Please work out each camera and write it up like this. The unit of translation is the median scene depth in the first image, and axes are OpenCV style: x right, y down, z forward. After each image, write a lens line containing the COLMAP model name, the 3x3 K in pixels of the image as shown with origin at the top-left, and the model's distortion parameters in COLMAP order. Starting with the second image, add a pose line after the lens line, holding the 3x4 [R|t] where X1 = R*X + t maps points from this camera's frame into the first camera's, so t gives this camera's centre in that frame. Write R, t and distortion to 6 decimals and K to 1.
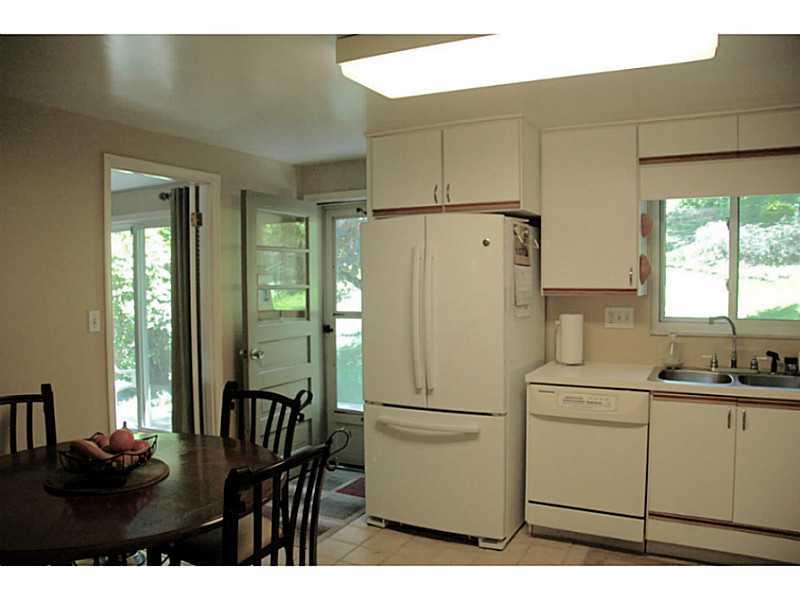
lens RADIAL K [[627.5, 0, 400.0], [0, 627.5, 300.0], [0, 0, 1]] dist [-0.161922, 0.133448]
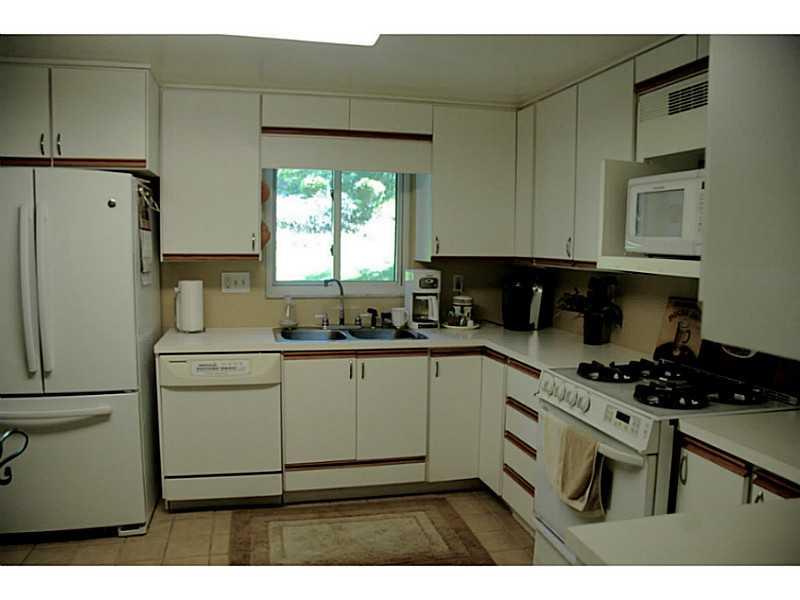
lens RADIAL K [[627.5, 0, 400.0], [0, 627.5, 300.0], [0, 0, 1]] dist [-0.161922, 0.133448]
pose [[0.762205, -0.044418, 0.645810, -0.112034], [0.008896, 0.998268, 0.058160, -0.000051], [-0.647275, -0.038584, 0.761280, 0.052395]]
